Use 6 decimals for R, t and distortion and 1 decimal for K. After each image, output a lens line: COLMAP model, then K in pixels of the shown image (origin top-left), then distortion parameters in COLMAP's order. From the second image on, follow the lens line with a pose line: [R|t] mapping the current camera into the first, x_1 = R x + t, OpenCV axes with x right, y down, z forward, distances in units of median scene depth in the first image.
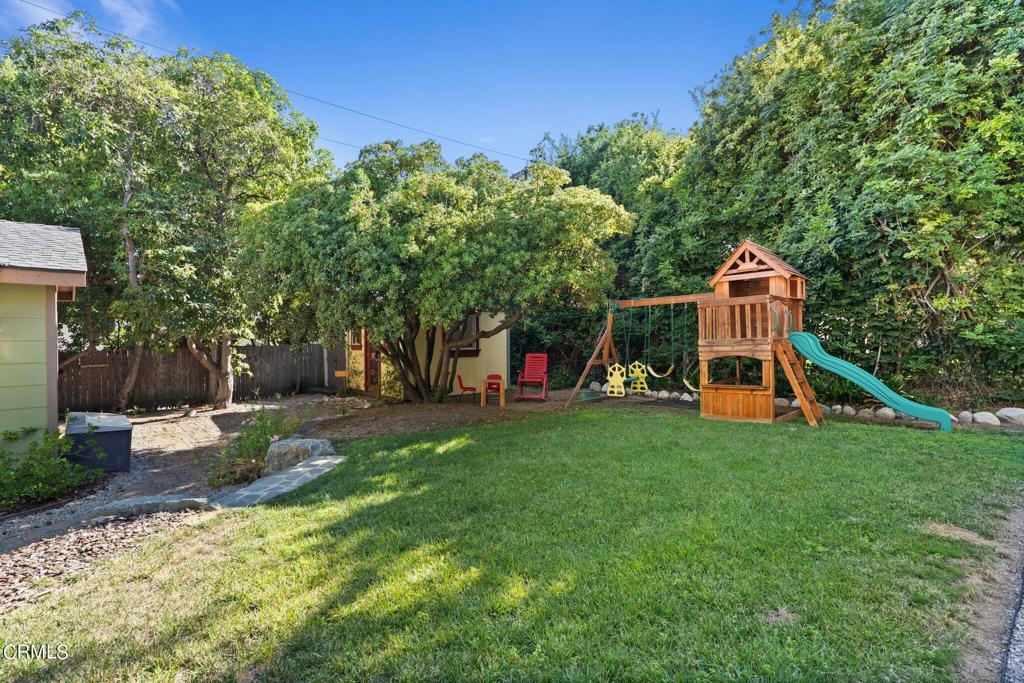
lens RADIAL K [[467.7, 0, 512.0], [0, 467.7, 341.5], [0, 0, 1]] dist [0.000000, 0.000002]
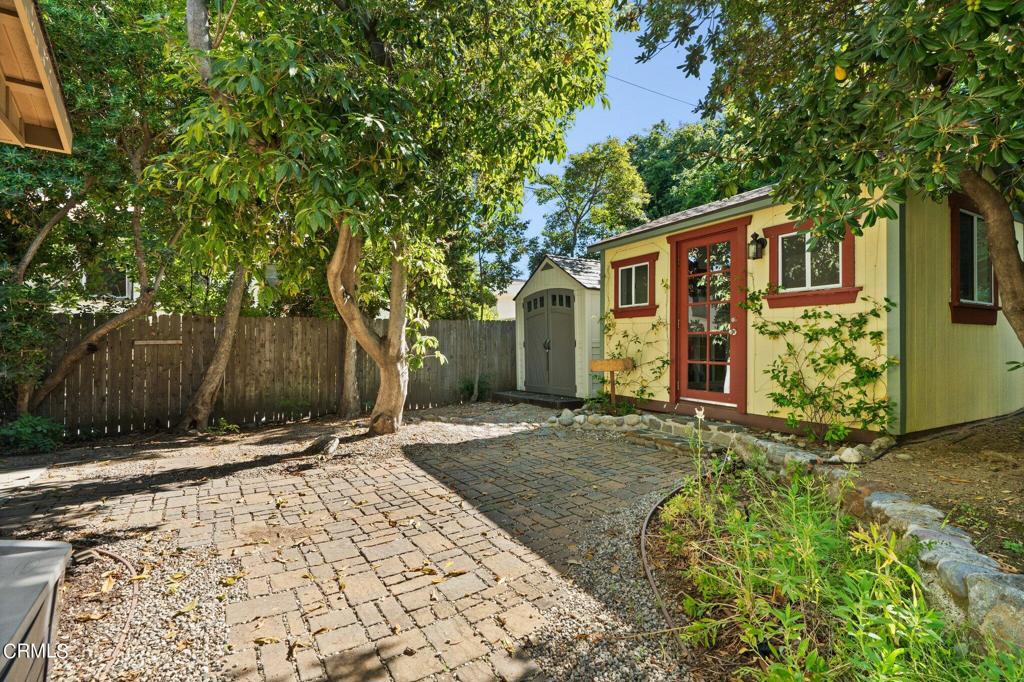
lens RADIAL K [[467.7, 0, 512.0], [0, 467.7, 341.0], [0, 0, 1]] dist [0.000000, 0.000002]
pose [[0.987819, 0.008405, -0.155378, -0.573023], [-0.010889, 0.999826, -0.015144, 0.078287], [0.155224, 0.016652, 0.987739, 0.751747]]
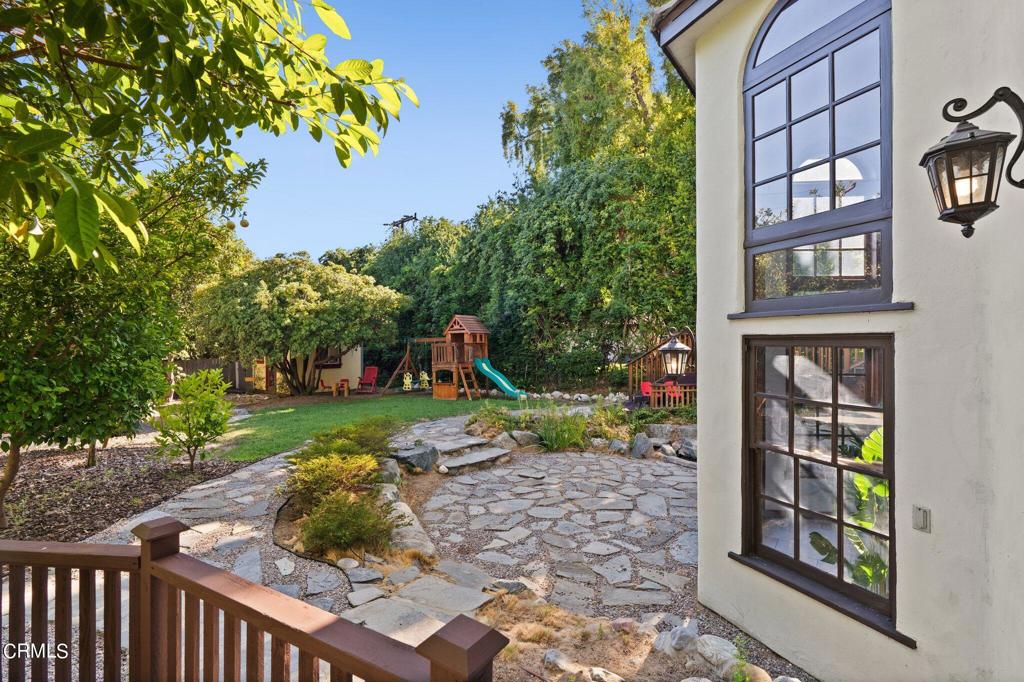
lens RADIAL K [[484.0, 0, 512.0], [0, 484.0, 341.0], [0, 0, 1]] dist [-0.000410, -0.000076]
pose [[0.987772, 0.002663, 0.155880, 0.346127], [-0.001693, 0.999978, -0.006357, -0.070463], [-0.155894, 0.006015, 0.987755, -1.023305]]
